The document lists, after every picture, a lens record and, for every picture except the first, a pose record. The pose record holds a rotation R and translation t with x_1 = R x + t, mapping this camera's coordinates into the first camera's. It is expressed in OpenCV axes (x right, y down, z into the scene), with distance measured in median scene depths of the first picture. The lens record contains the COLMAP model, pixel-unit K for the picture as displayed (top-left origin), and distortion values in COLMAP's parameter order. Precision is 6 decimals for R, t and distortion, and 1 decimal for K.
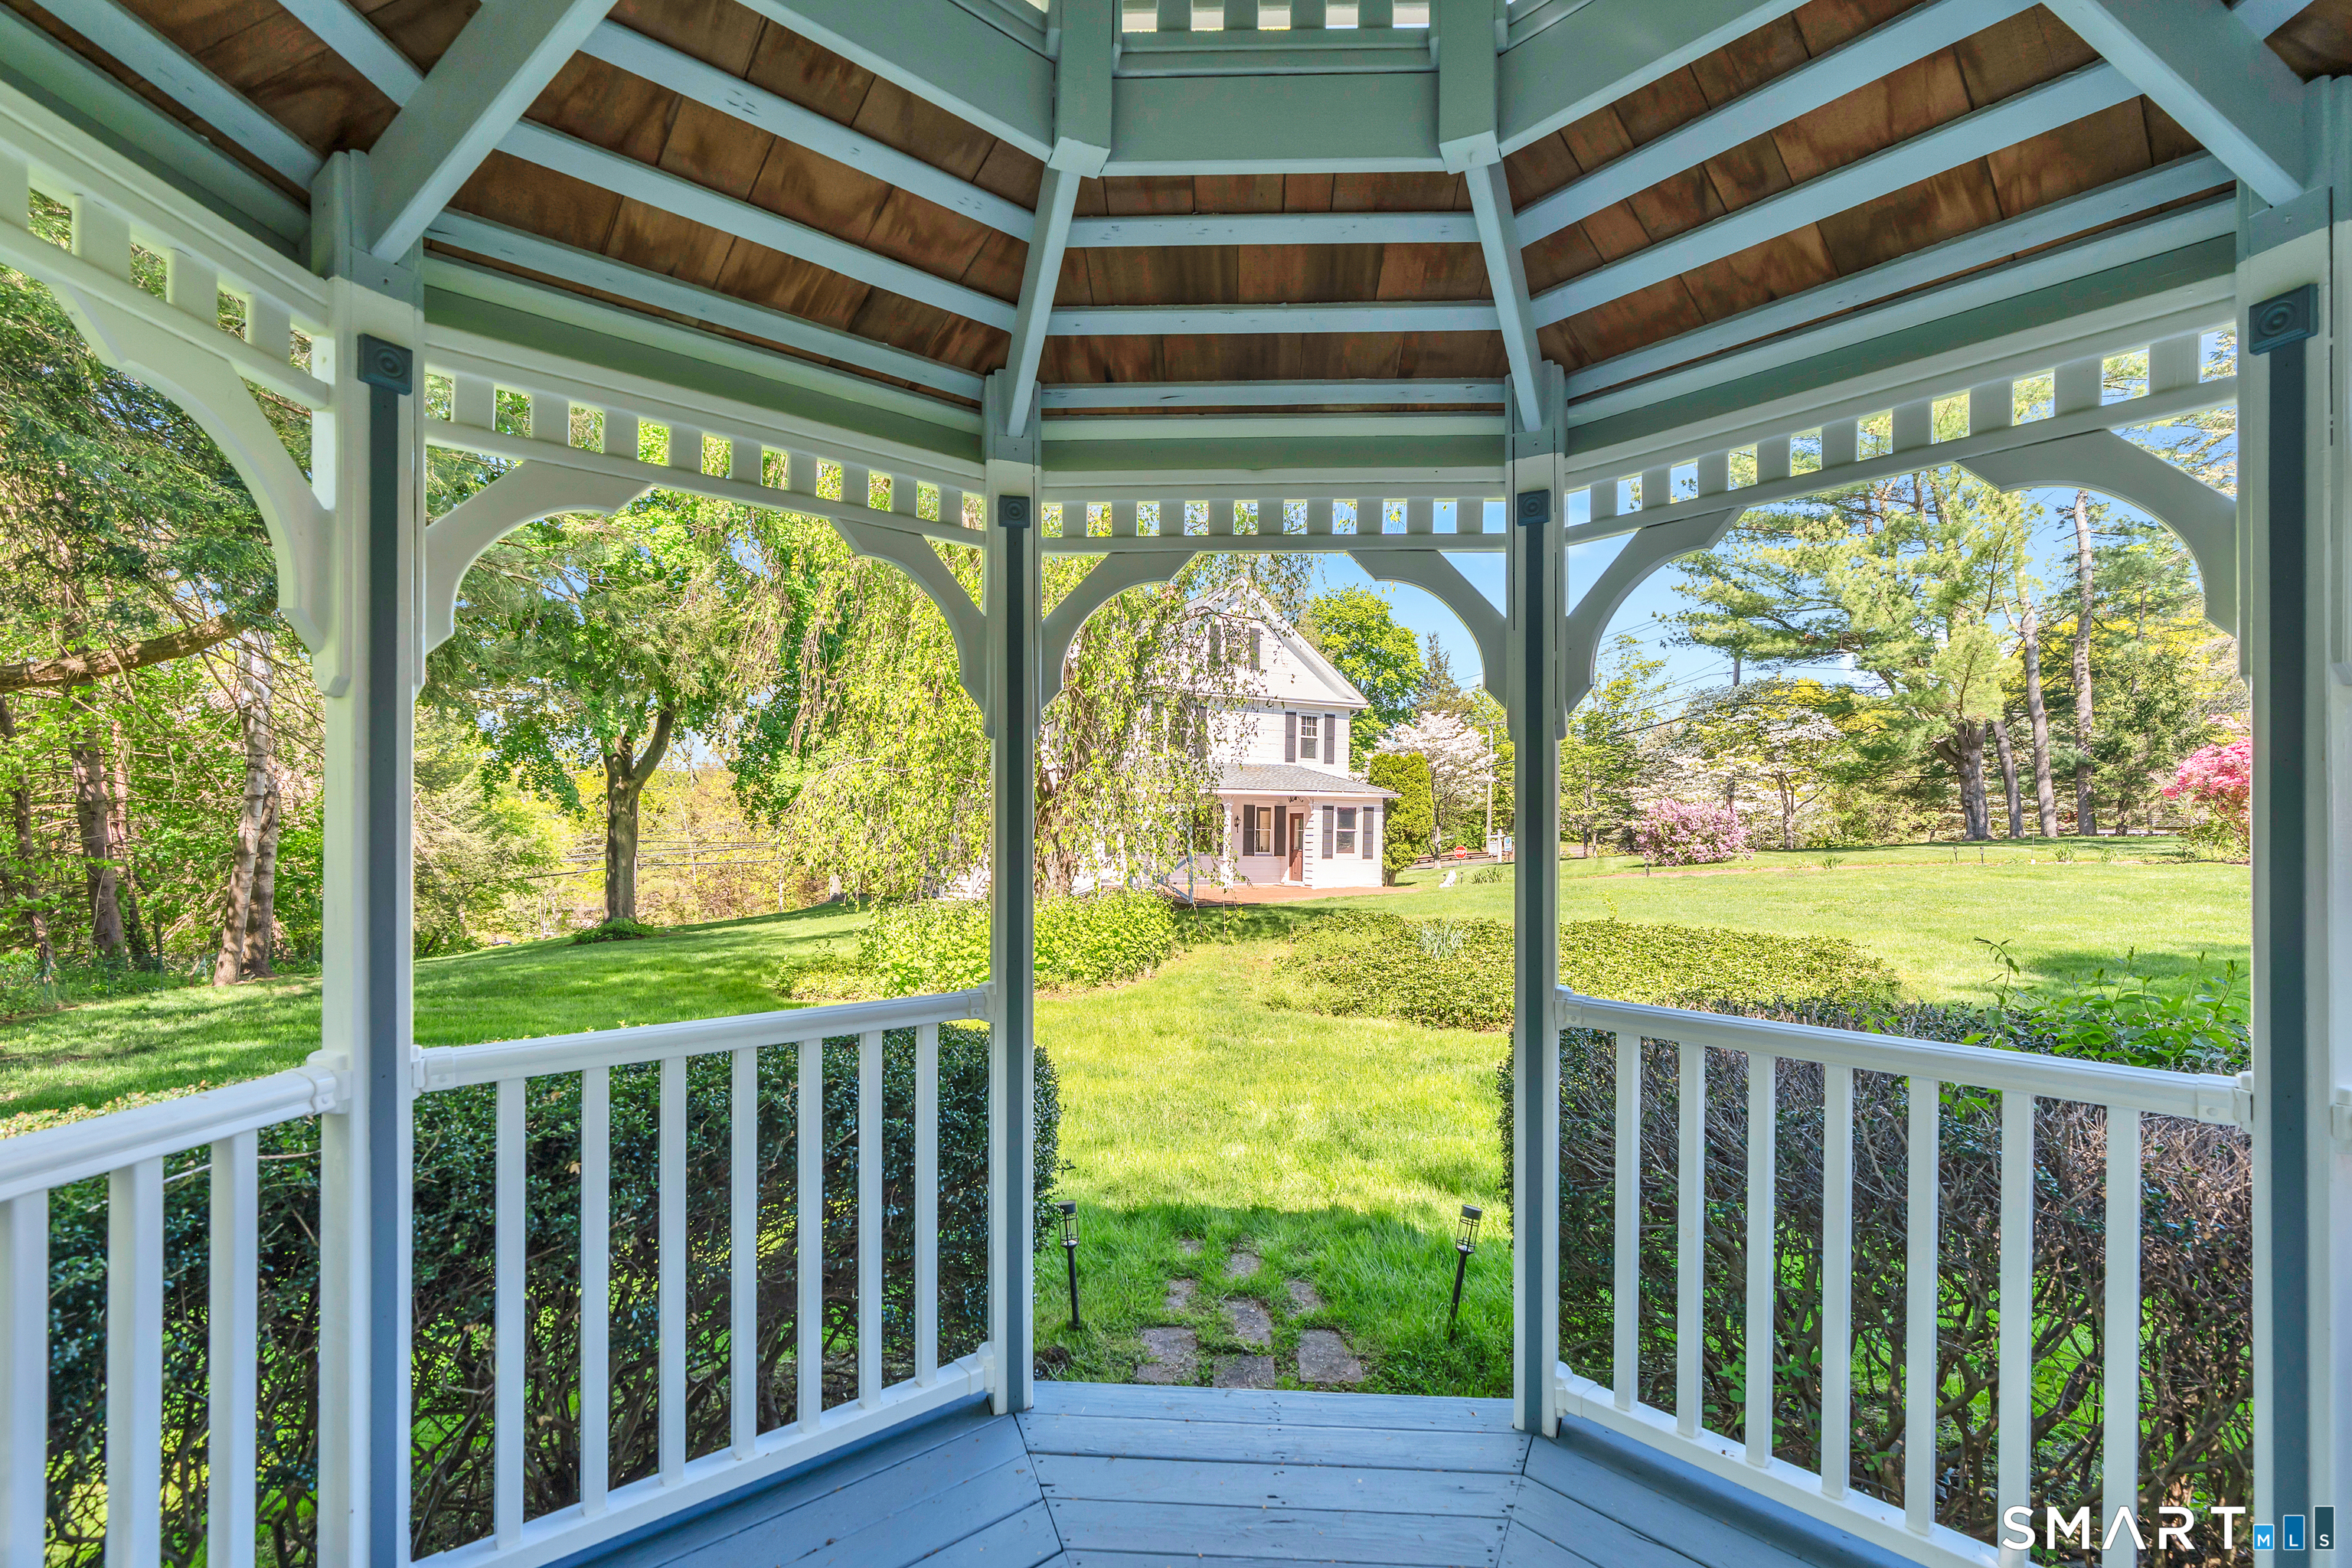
lens RADIAL K [[1049.0, 0, 1174.2], [0, 1049.0, 826.6], [0, 0, 1]] dist [-0.002946, -0.000361]
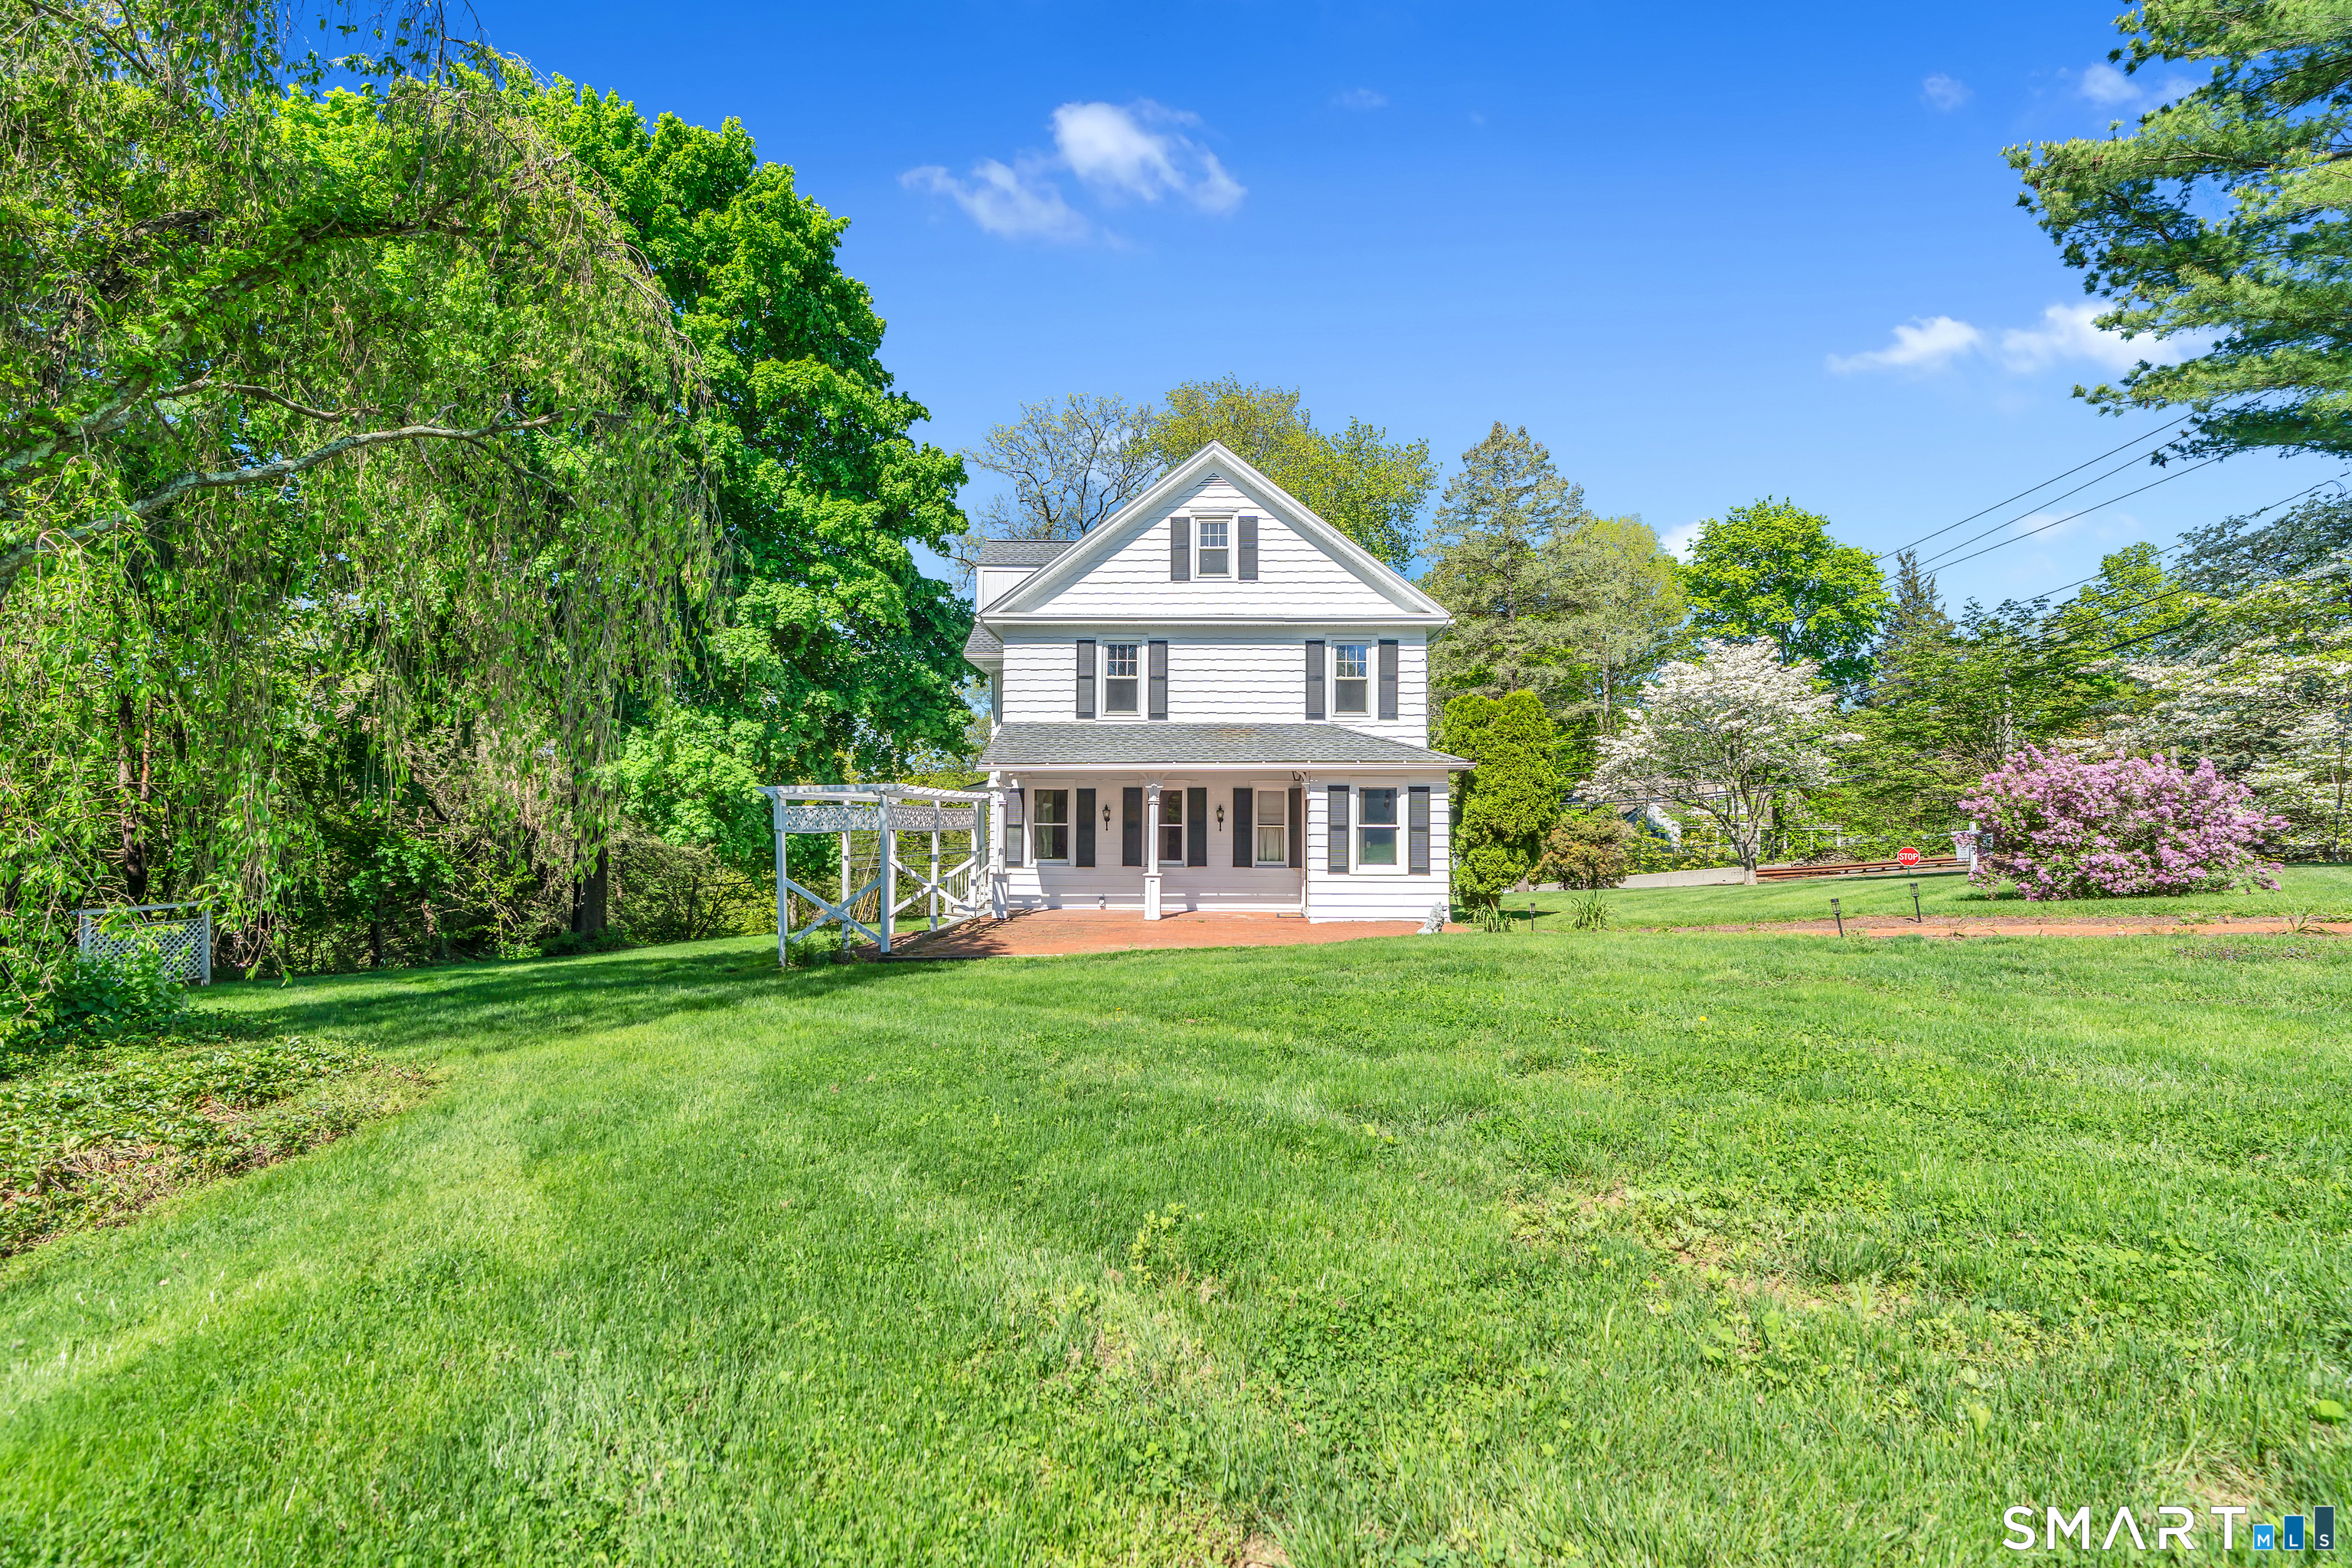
lens RADIAL K [[1046.6, 0, 1176.0], [0, 1046.6, 784.0], [0, 0, 1]] dist [0.013669, -0.000051]
pose [[0.896579, -0.025274, -0.442161, 0.318543], [0.006215, 0.998990, -0.044500, 0.005641], [0.442839, 0.037150, 0.895831, 0.402524]]
